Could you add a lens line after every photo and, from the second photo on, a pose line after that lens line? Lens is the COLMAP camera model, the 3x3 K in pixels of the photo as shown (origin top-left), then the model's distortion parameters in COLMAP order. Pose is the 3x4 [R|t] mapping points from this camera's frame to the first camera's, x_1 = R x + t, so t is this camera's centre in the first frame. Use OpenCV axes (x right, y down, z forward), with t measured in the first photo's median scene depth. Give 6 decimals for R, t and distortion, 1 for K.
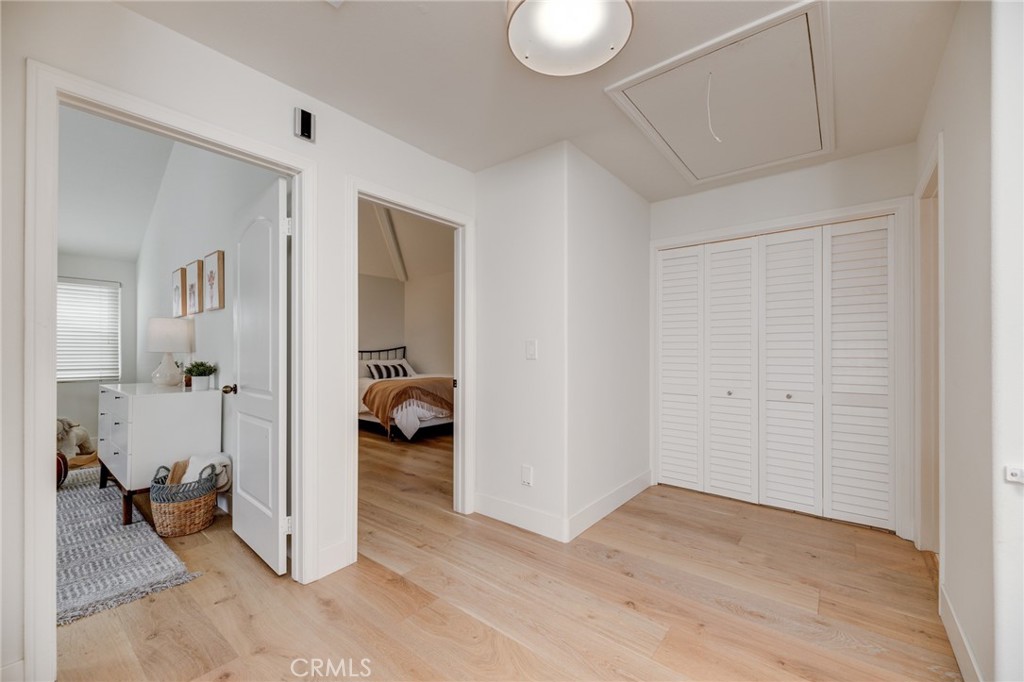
lens RADIAL K [[409.4, 0, 510.9], [0, 409.4, 332.9], [0, 0, 1]] dist [0.002645, -0.000703]
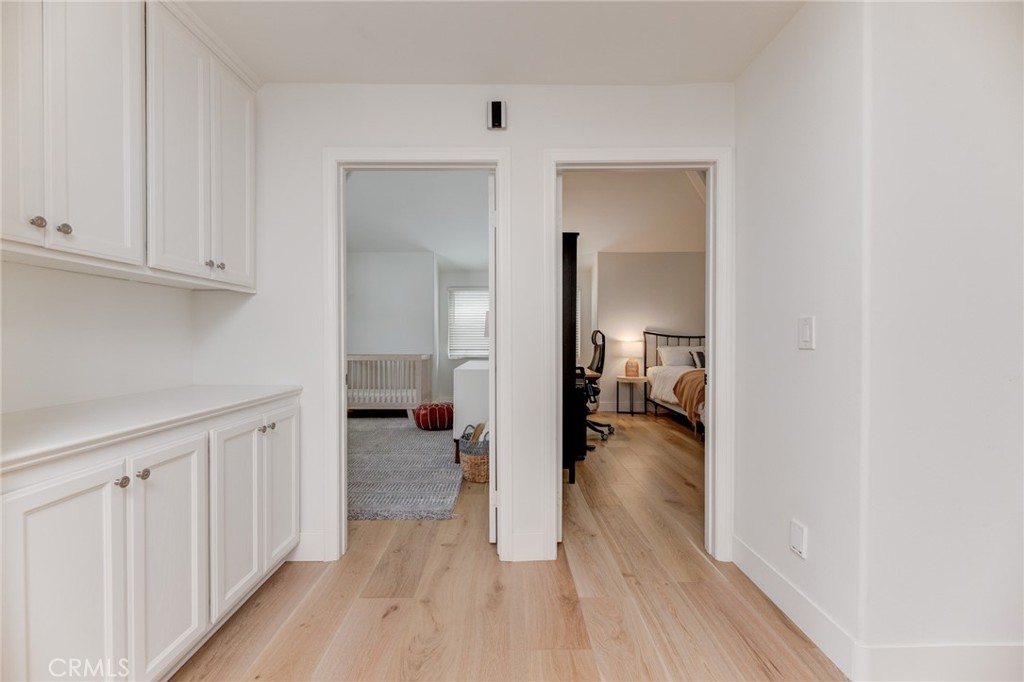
lens RADIAL K [[409.4, 0, 510.9], [0, 409.4, 332.9], [0, 0, 1]] dist [0.002645, -0.000703]
pose [[0.632026, -0.010365, -0.774878, 0.263046], [0.037492, 0.999149, 0.017214, 0.015048], [0.774040, -0.039931, 0.631877, 0.312154]]
